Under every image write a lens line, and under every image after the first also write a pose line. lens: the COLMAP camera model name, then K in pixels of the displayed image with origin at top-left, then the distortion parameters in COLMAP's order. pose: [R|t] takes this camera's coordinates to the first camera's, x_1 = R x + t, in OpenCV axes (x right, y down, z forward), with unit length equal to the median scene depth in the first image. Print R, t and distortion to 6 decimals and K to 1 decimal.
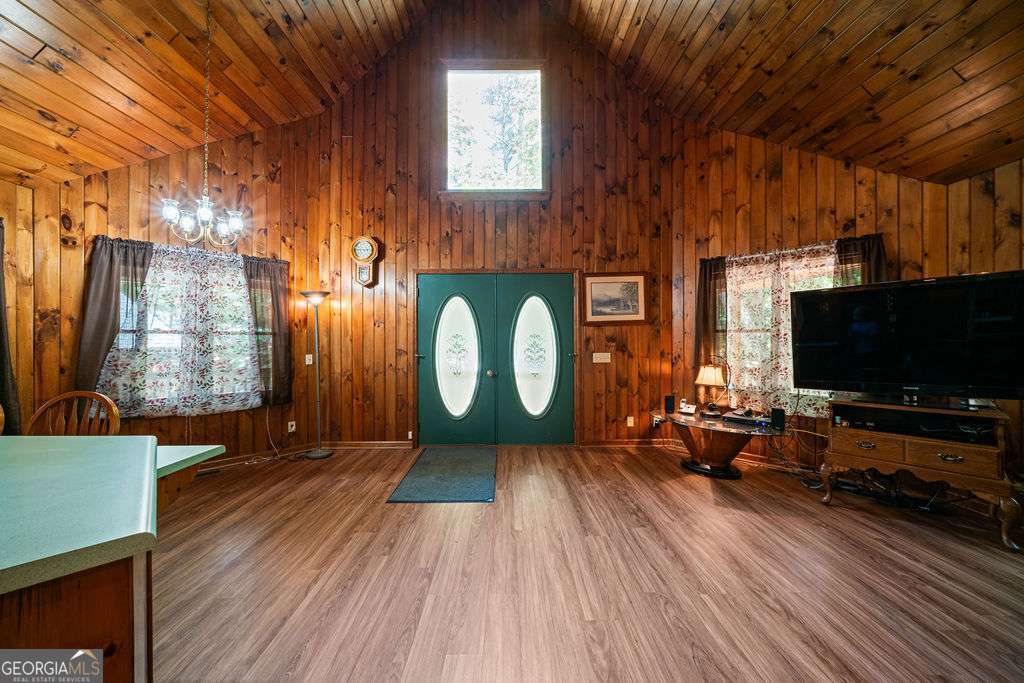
lens RADIAL K [[355.9, 0, 509.5], [0, 355.9, 338.9], [0, 0, 1]] dist [-0.002321, -0.000067]
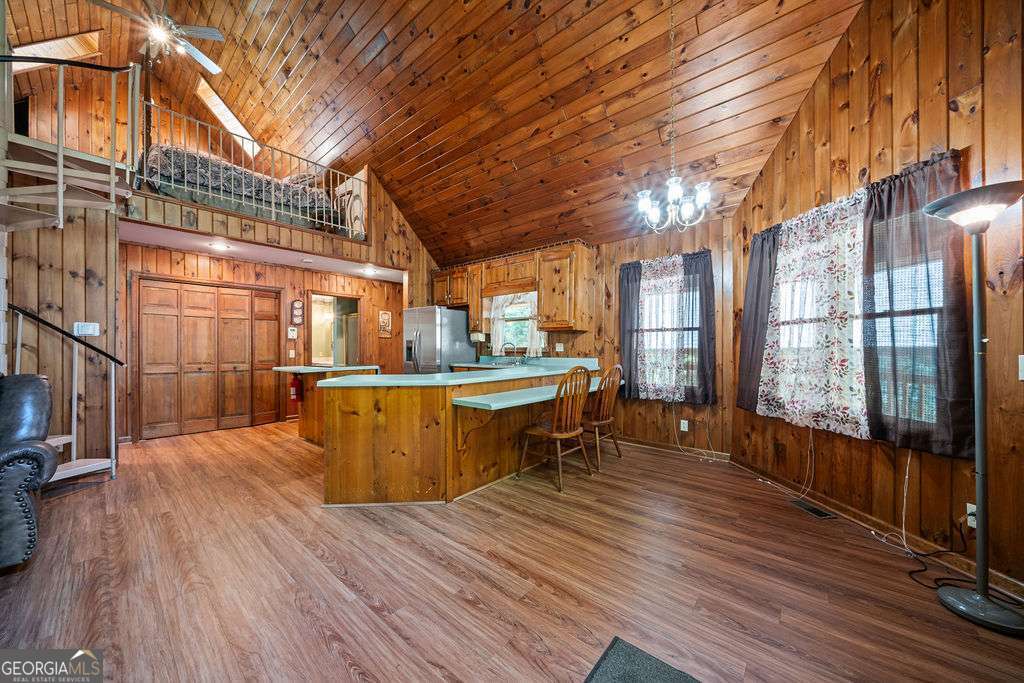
lens RADIAL K [[350.8, 0, 515.0], [0, 350.8, 350.3], [0, 0, 1]] dist [-0.007080, -0.000064]
pose [[-0.648765, 0.007118, -0.760955, 0.091743], [0.009040, 0.999958, 0.001646, 0.037003], [0.760935, -0.005811, -0.648802, 0.912253]]
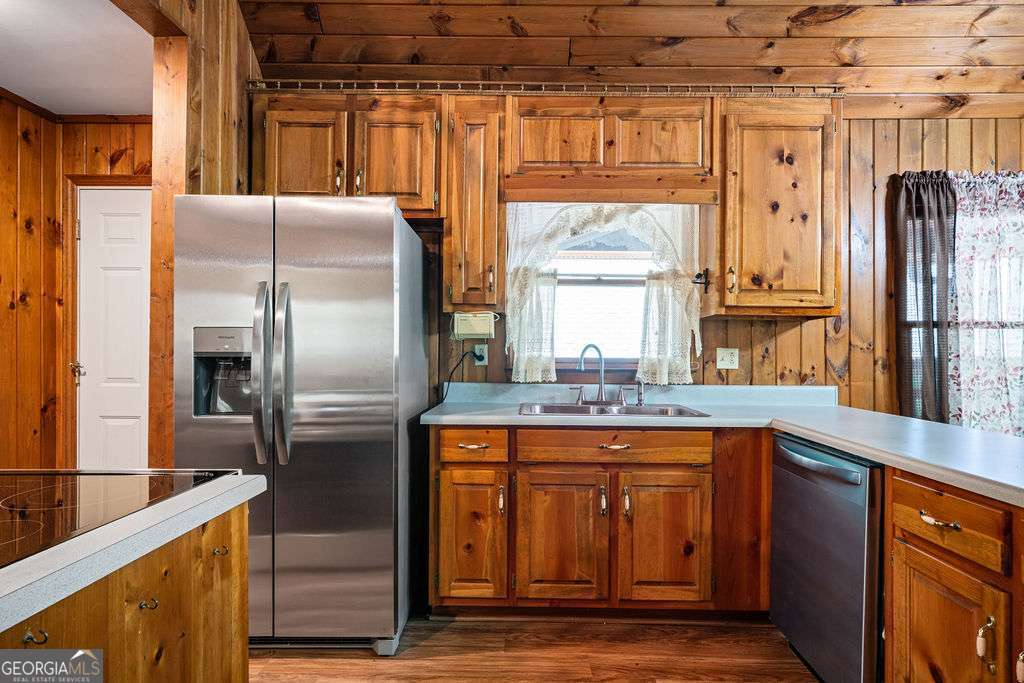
lens RADIAL K [[528.5, 0, 513.6], [0, 528.5, 353.3], [0, 0, 1]] dist [0.000051, -0.000218]
pose [[-0.022186, 0.003645, -0.999747, -0.224638], [0.002550, 0.999990, 0.003590, 0.018083], [0.999751, -0.002469, -0.022195, -0.097972]]
